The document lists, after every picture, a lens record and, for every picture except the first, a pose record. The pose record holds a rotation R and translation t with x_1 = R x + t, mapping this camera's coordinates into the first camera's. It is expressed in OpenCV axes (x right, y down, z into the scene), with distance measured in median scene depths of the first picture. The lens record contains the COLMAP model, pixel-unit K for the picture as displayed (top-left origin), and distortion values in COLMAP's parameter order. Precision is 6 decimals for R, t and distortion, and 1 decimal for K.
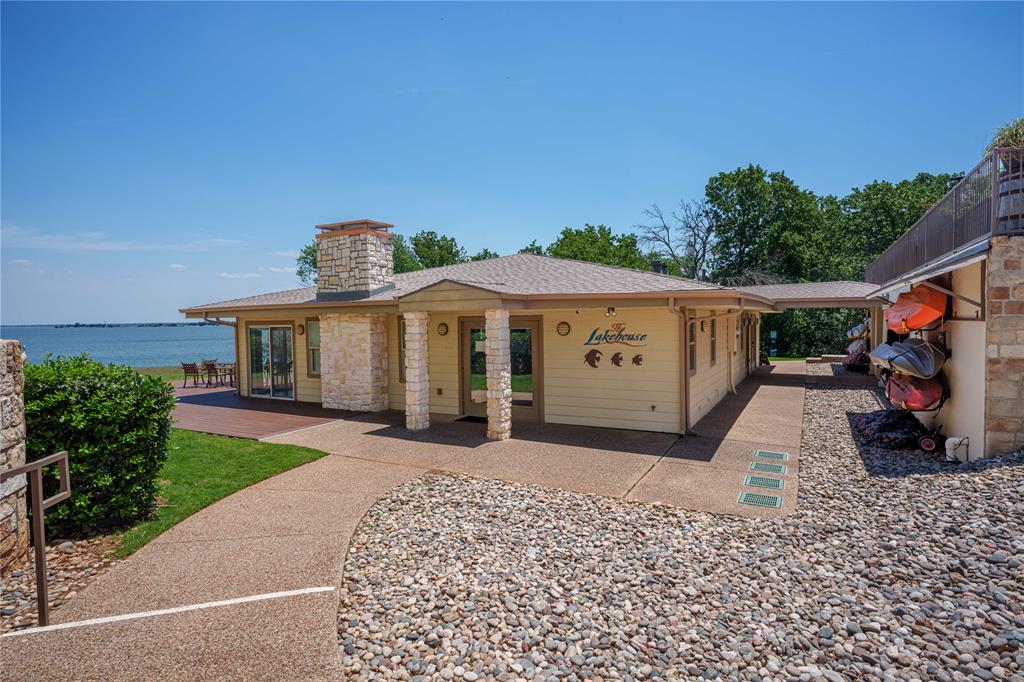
lens RADIAL K [[556.1, 0, 512.0], [0, 556.1, 341.0], [0, 0, 1]] dist [0.001766, -0.000113]
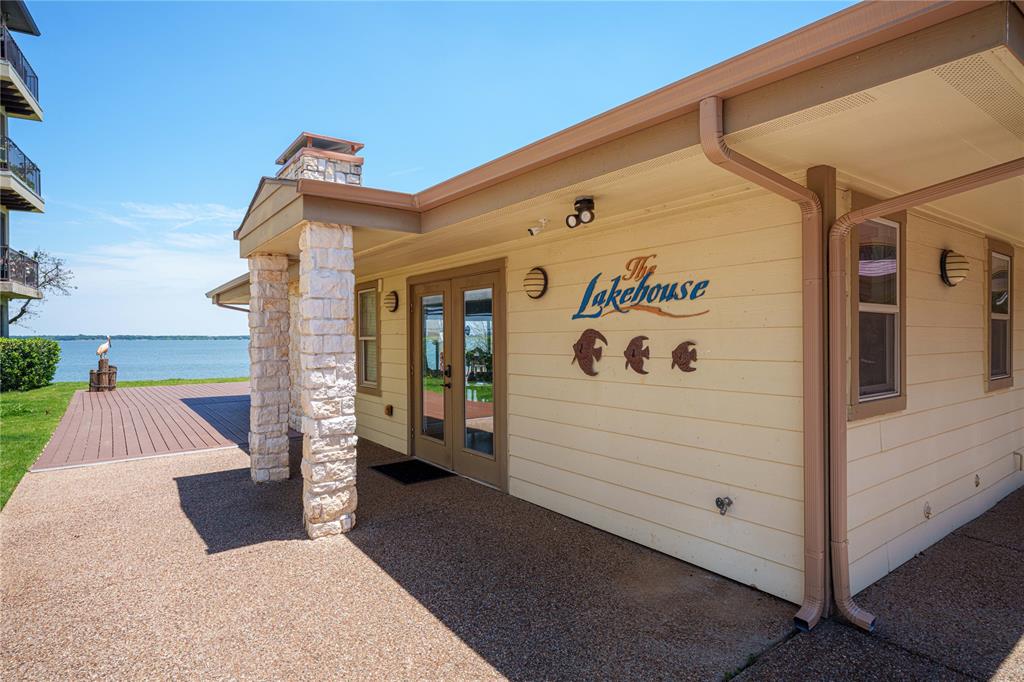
lens RADIAL K [[556.1, 0, 512.0], [0, 556.1, 341.0], [0, 0, 1]] dist [0.001766, -0.000113]
pose [[0.900000, 0.009833, -0.435779, 0.273508], [-0.021815, 0.999509, -0.022500, 0.033860], [0.435343, 0.029756, 0.899773, 0.631199]]
